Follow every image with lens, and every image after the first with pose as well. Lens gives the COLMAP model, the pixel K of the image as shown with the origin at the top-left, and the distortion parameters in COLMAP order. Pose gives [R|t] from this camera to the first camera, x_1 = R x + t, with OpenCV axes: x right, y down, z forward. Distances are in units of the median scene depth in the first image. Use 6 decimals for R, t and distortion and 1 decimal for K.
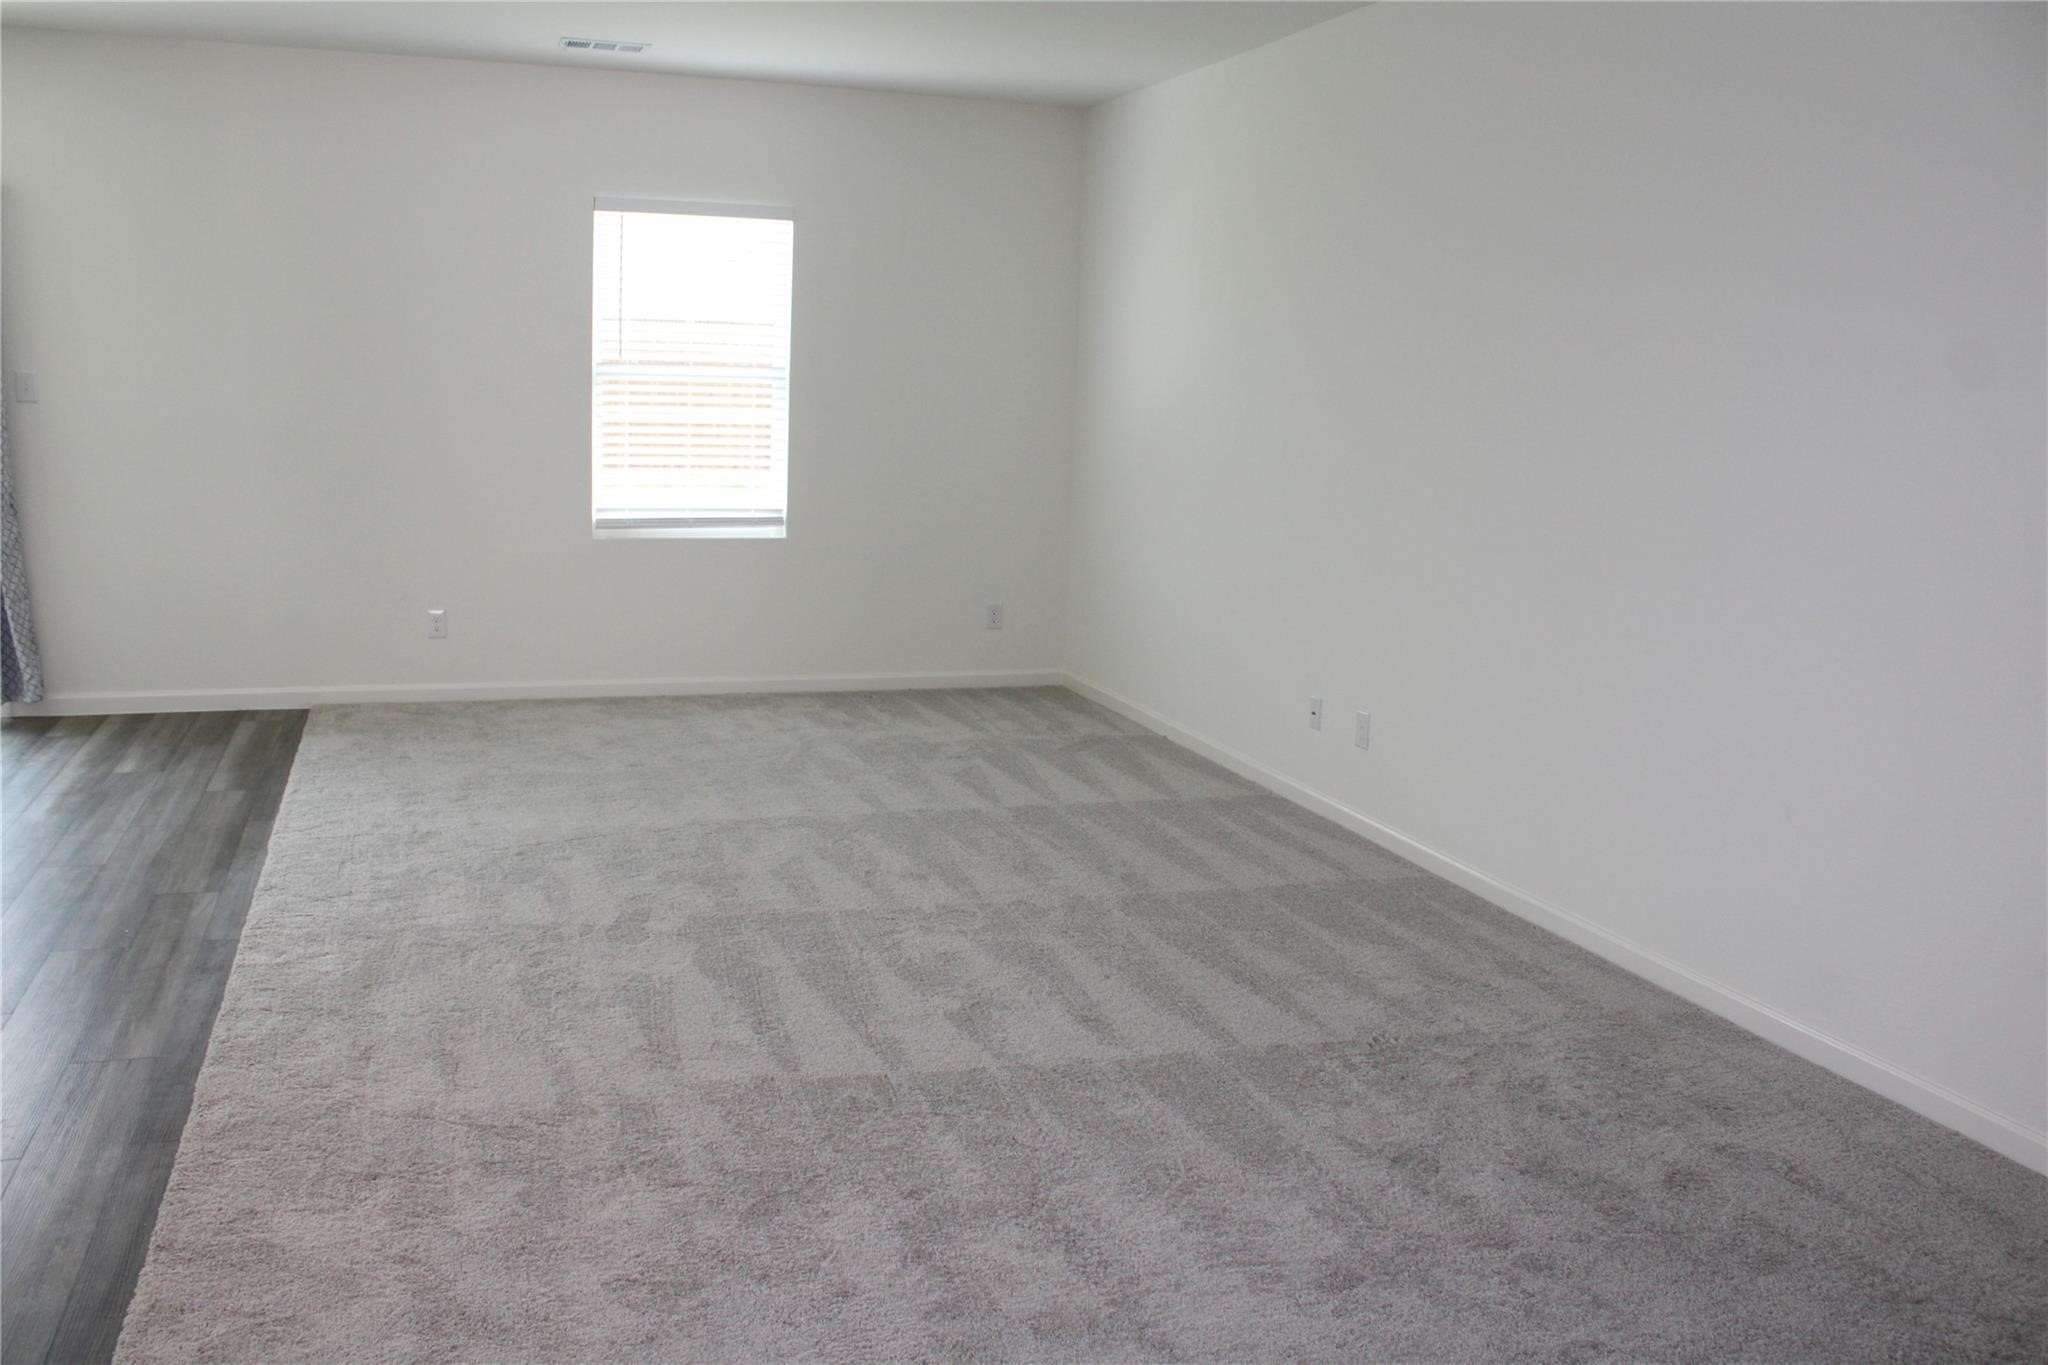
lens RADIAL K [[1704.6, 0, 1024.0], [0, 1704.6, 682.5], [0, 0, 1]] dist [-0.195014, 0.189851]
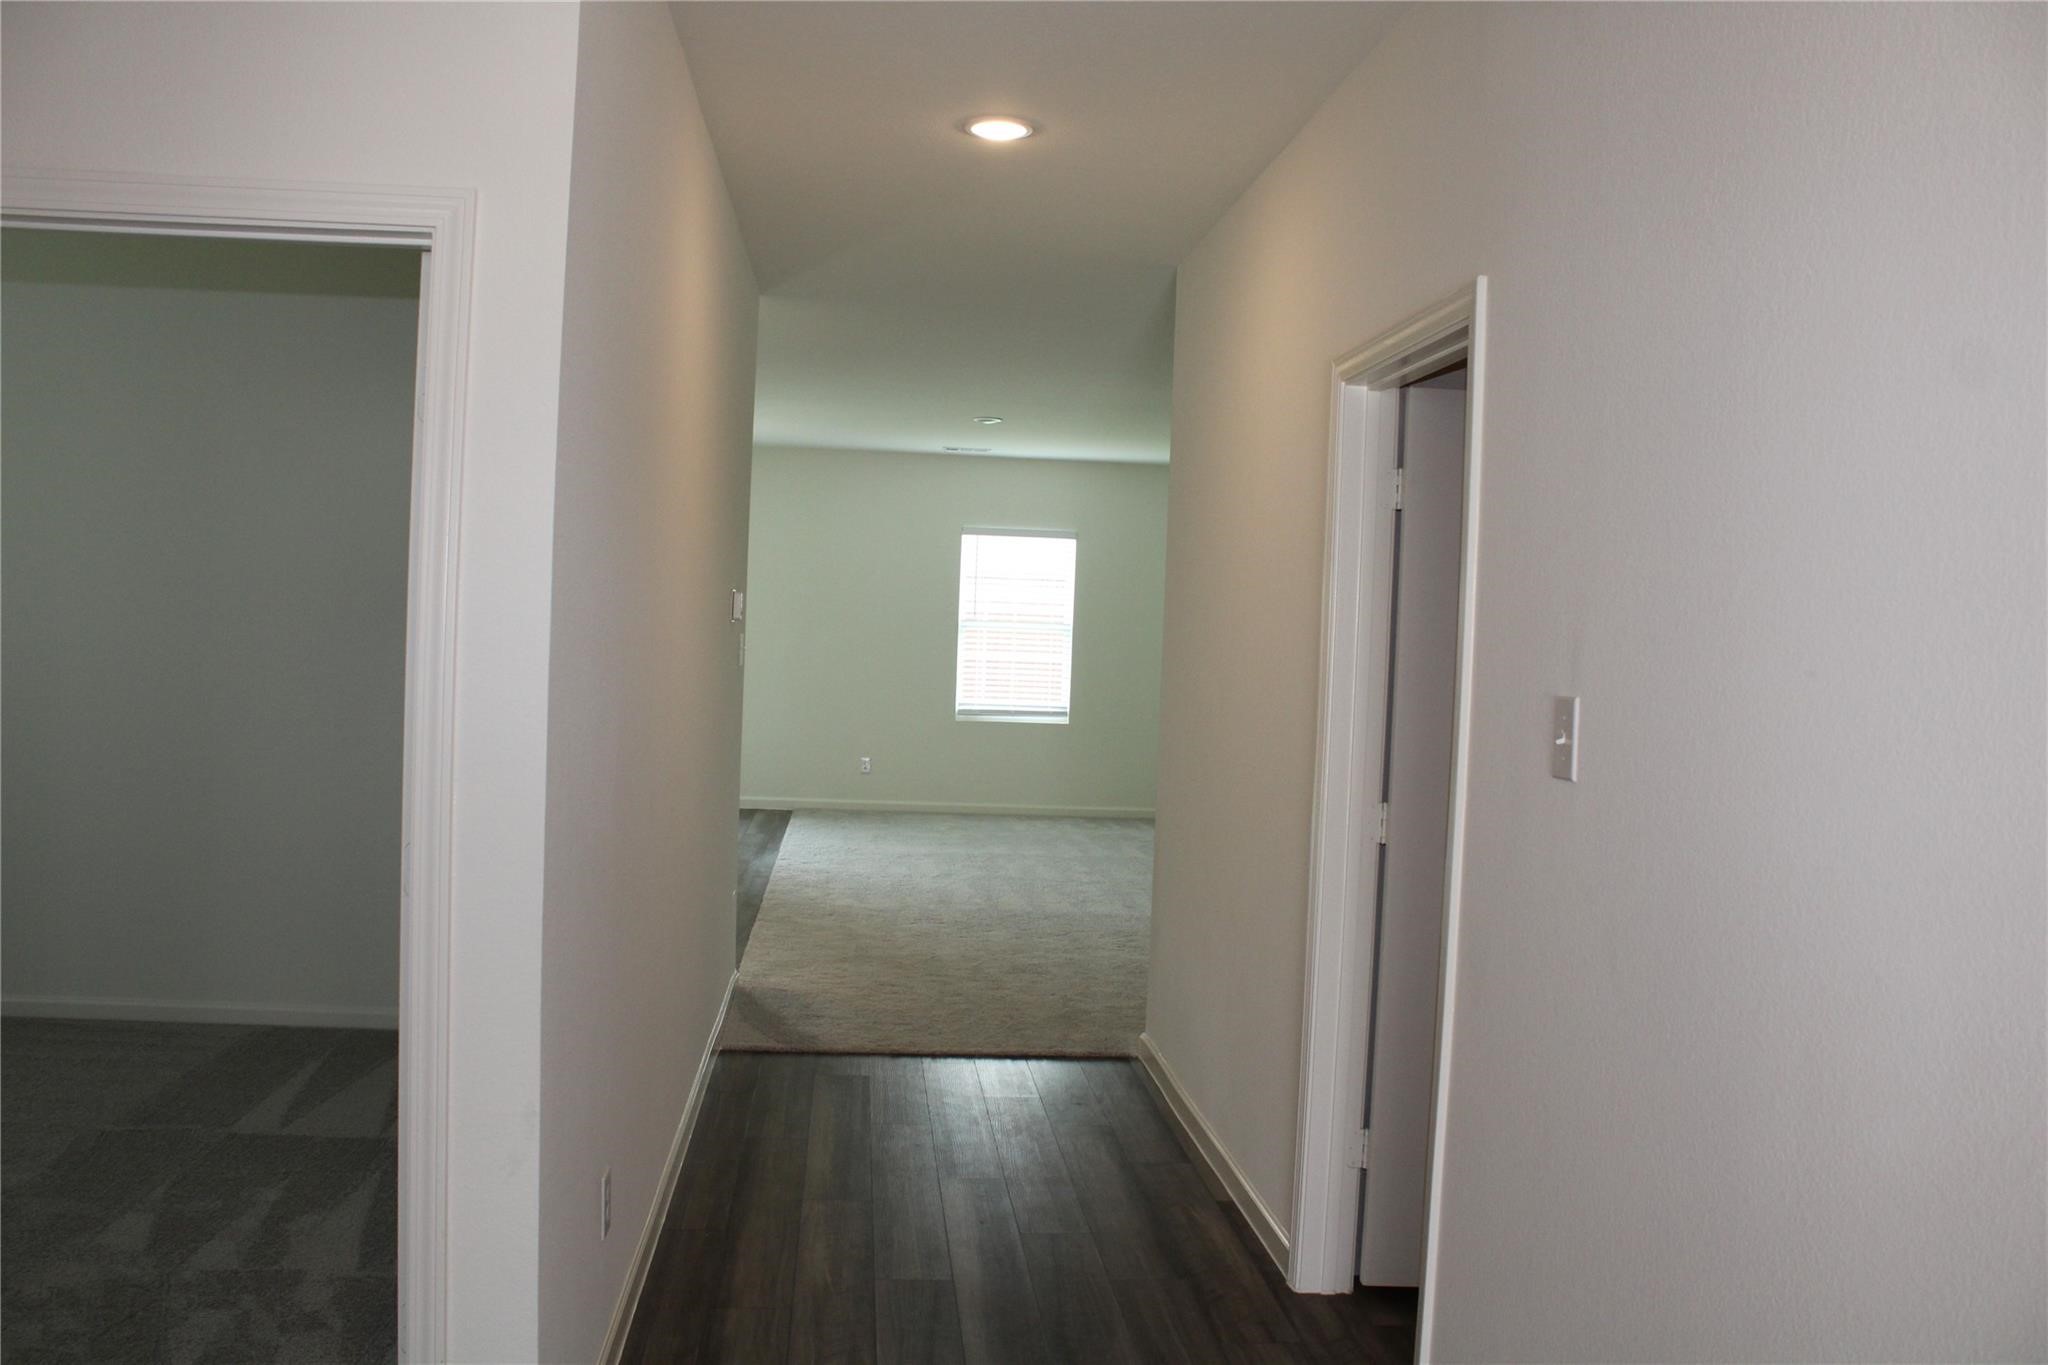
lens RADIAL K [[1704.6, 0, 1024.0], [0, 1704.6, 682.5], [0, 0, 1]] dist [-0.195014, 0.189851]
pose [[0.969617, 0.008153, -0.244492, 0.244799], [-0.044087, 0.988904, -0.141866, 0.123608], [0.240622, 0.148334, 0.959217, -0.684268]]
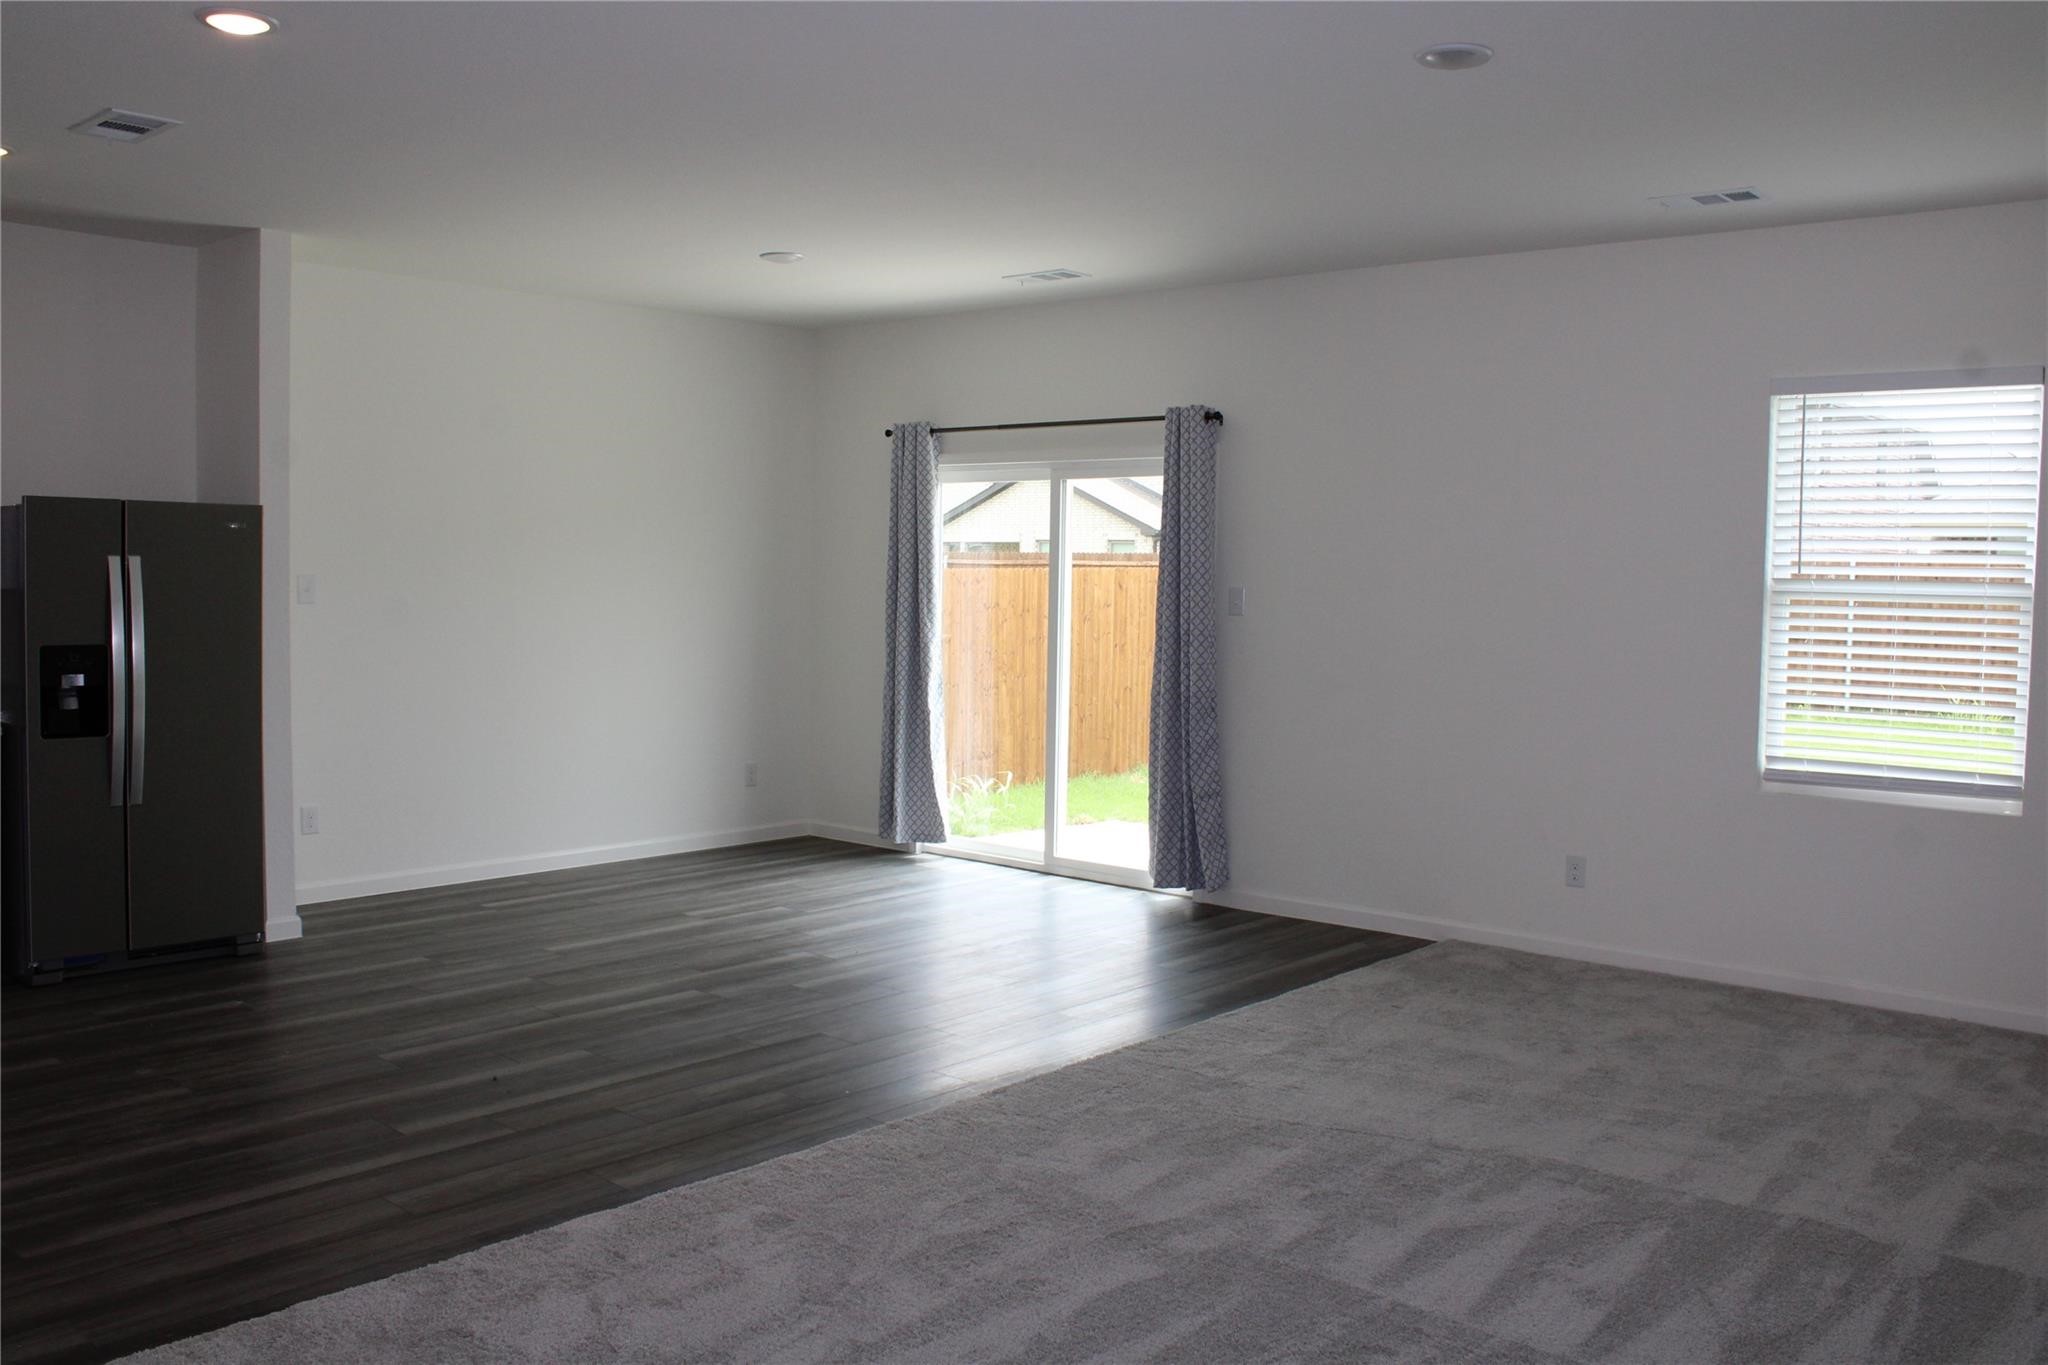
lens RADIAL K [[1704.6, 0, 1024.0], [0, 1704.6, 682.5], [0, 0, 1]] dist [-0.195014, 0.189851]
pose [[0.485854, 0.029710, -0.873535, 0.274999], [-0.150253, 0.987383, -0.049987, -0.045158], [0.861028, 0.155537, 0.484188, 0.300572]]
